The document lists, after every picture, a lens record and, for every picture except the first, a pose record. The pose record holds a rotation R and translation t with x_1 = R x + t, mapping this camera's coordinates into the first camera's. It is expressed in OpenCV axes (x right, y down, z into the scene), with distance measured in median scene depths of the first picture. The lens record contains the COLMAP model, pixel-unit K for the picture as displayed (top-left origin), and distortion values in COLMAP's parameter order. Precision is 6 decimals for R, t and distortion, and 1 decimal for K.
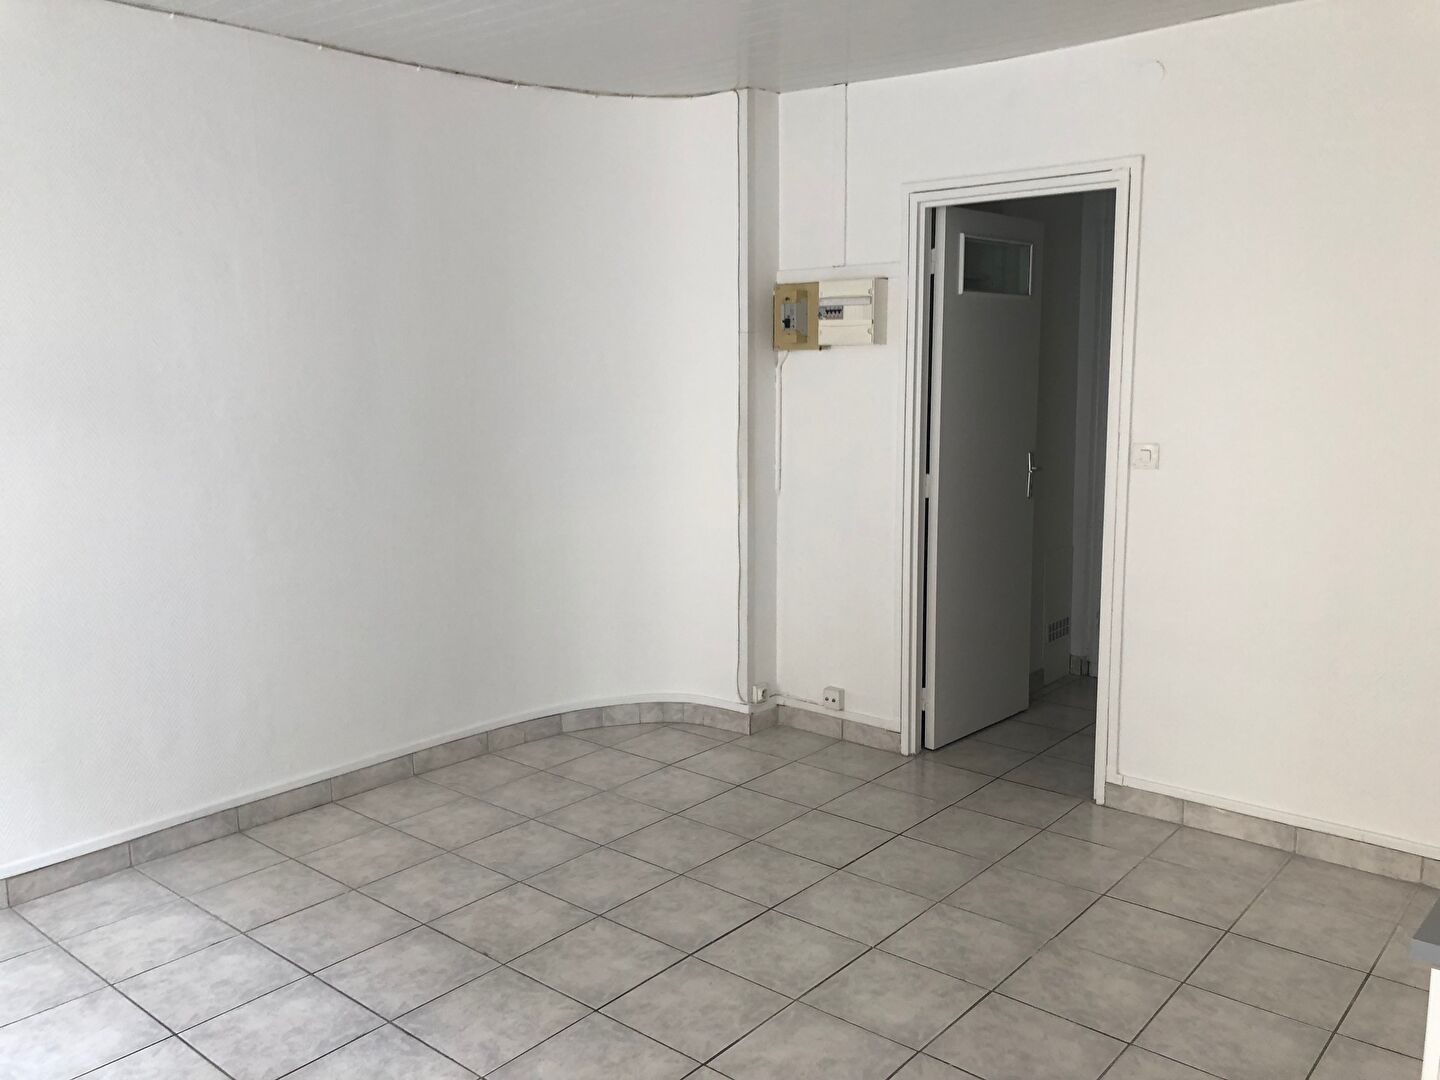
lens RADIAL K [[1171.6, 0, 714.8], [0, 1171.6, 532.1], [0, 0, 1]] dist [0.049287, -0.000239]
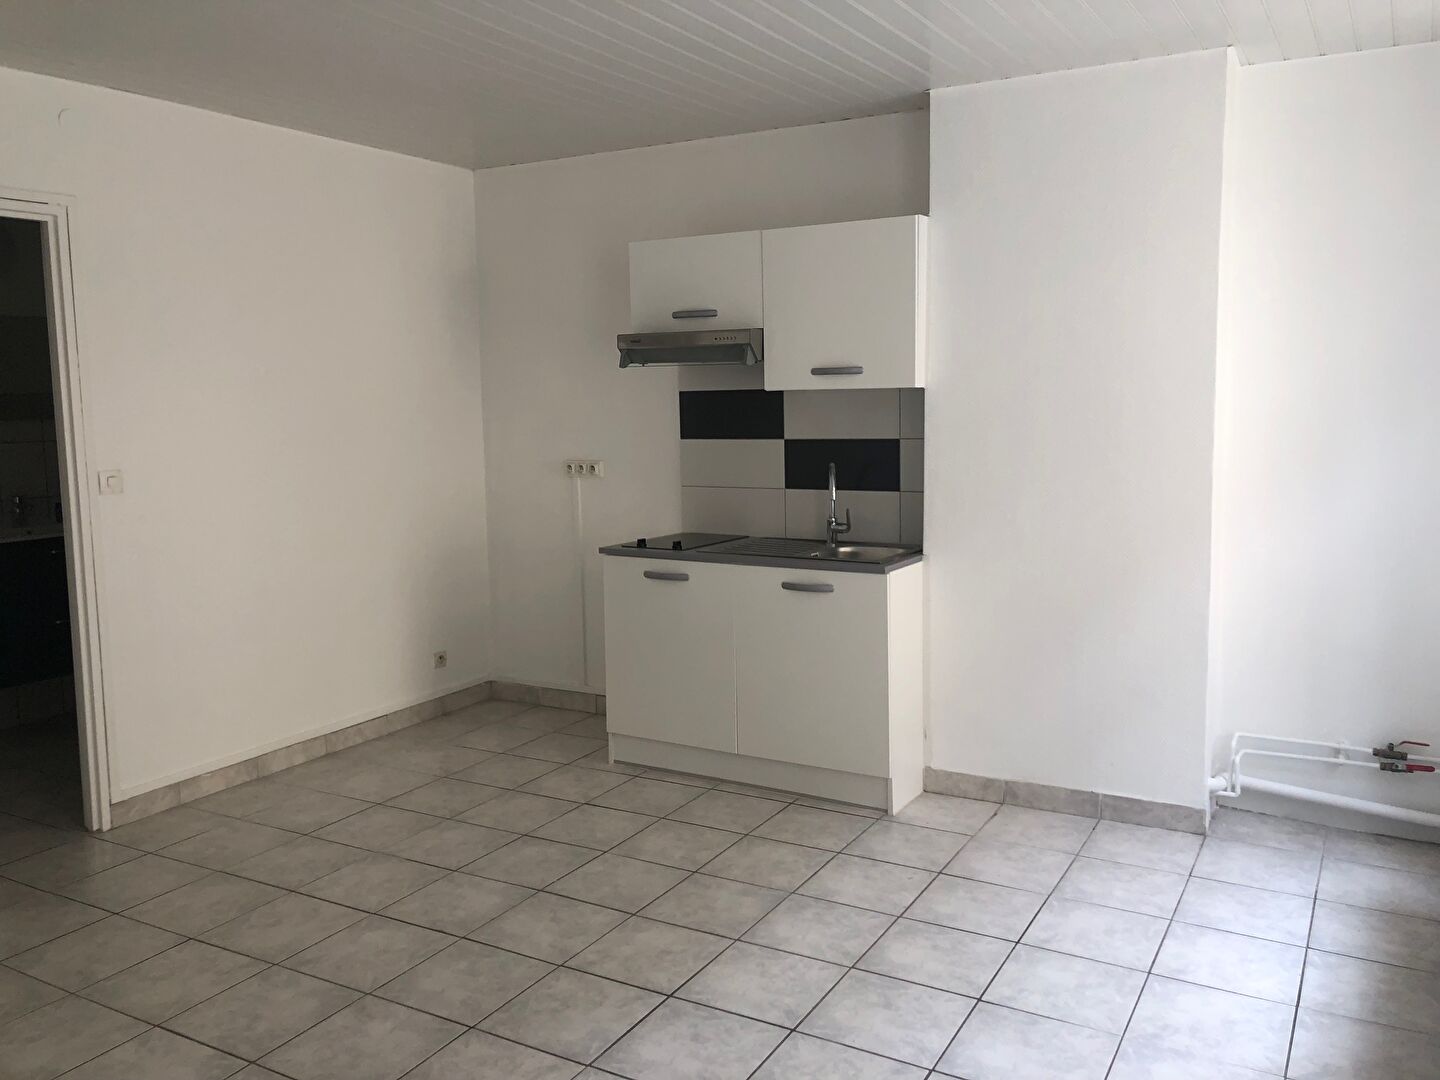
lens RADIAL K [[1171.6, 0, 719.9], [0, 1171.6, 542.3], [0, 0, 1]] dist [0.049287, -0.000239]
pose [[-0.182284, -0.109226, 0.977160, -0.888400], [0.157156, 0.977798, 0.138614, -0.082927], [-0.970605, 0.178834, -0.161071, 0.736705]]
